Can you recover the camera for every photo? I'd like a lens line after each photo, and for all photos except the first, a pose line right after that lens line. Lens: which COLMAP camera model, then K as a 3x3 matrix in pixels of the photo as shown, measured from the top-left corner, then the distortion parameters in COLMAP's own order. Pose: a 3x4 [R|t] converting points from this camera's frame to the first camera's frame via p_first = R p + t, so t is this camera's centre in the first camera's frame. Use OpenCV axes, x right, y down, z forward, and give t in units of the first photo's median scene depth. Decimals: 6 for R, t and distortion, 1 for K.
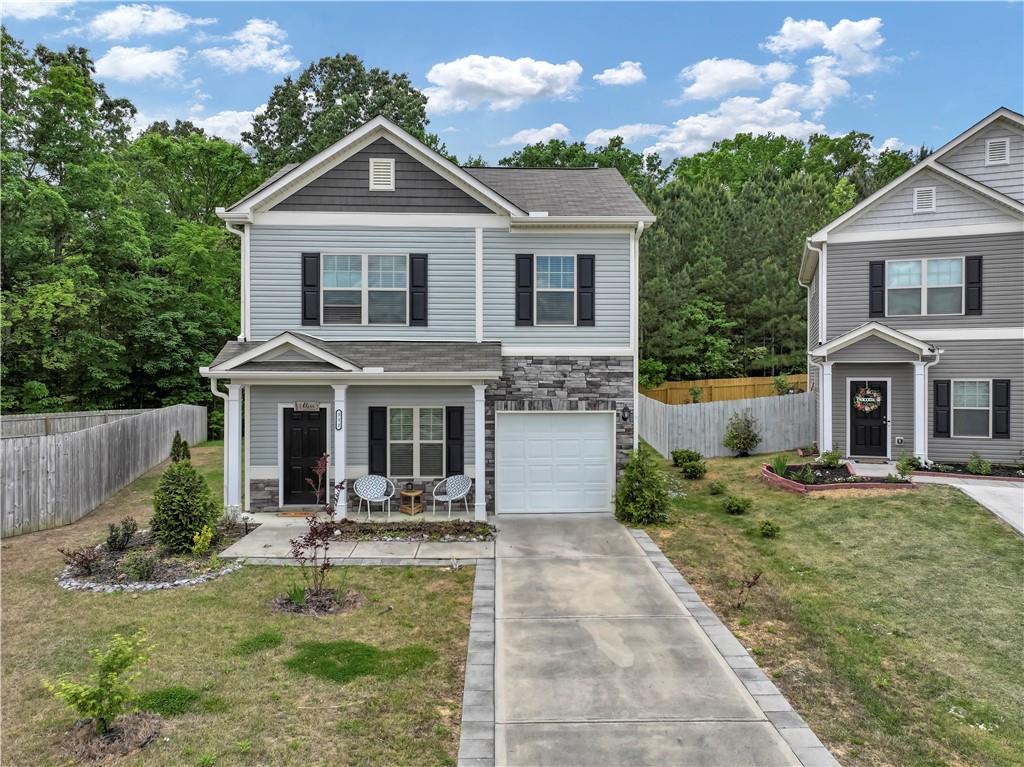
lens RADIAL K [[727.3, 0, 514.5], [0, 727.3, 373.7], [0, 0, 1]] dist [-0.001148, 0.009013]
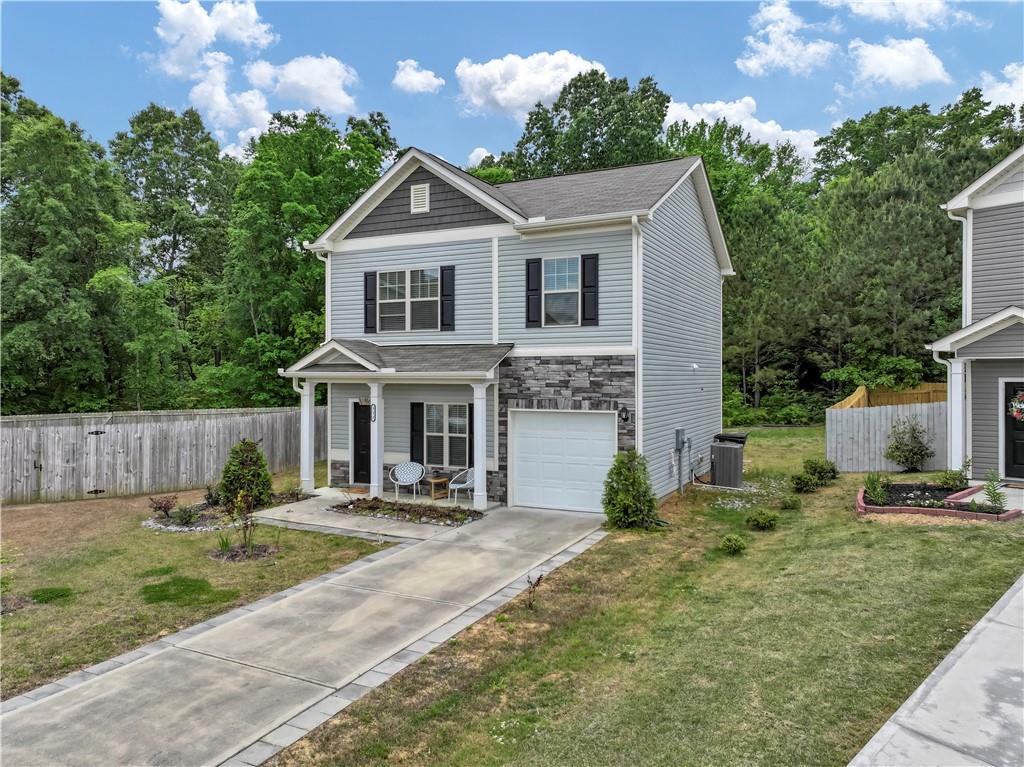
lens RADIAL K [[727.3, 0, 508.5], [0, 727.3, 371.4], [0, 0, 1]] dist [-0.001148, 0.009013]
pose [[0.873189, -0.003463, -0.487369, 0.493209], [0.001465, 0.999989, -0.004481, 0.001751], [0.487379, 0.003198, 0.873185, 0.074077]]
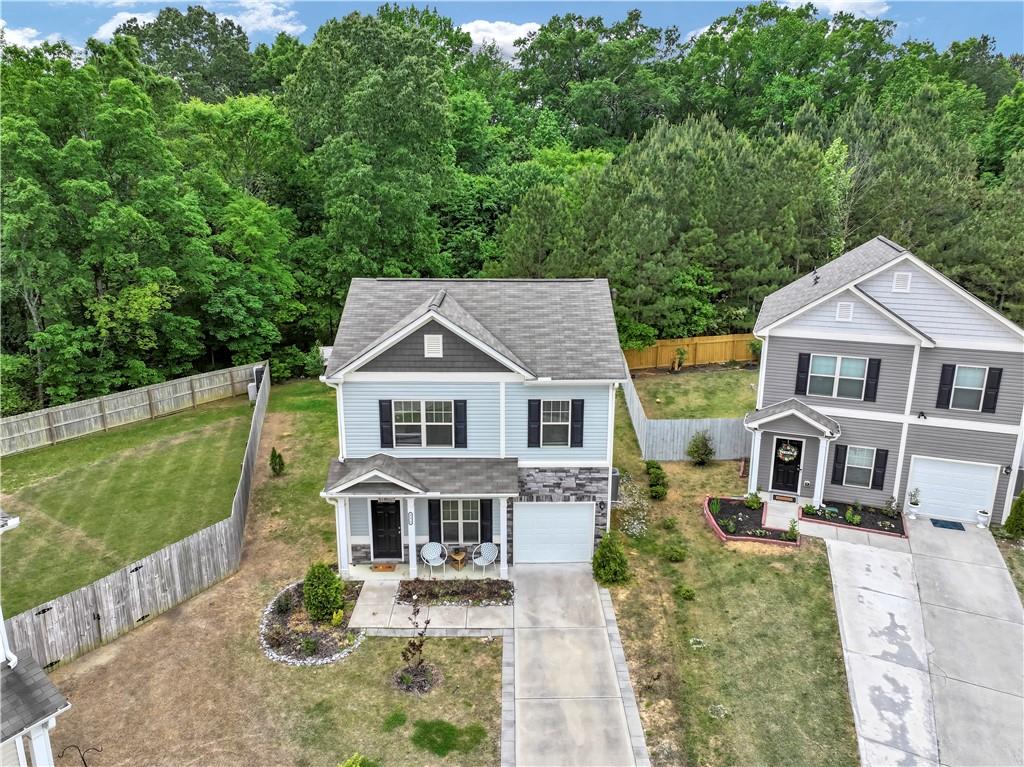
lens RADIAL K [[727.3, 0, 514.6], [0, 727.3, 370.0], [0, 0, 1]] dist [-0.001148, 0.009013]
pose [[0.999831, 0.008383, -0.016391, -0.002428], [-0.004149, 0.970010, 0.243030, -0.571030], [0.017937, -0.242921, 0.969880, -0.369879]]
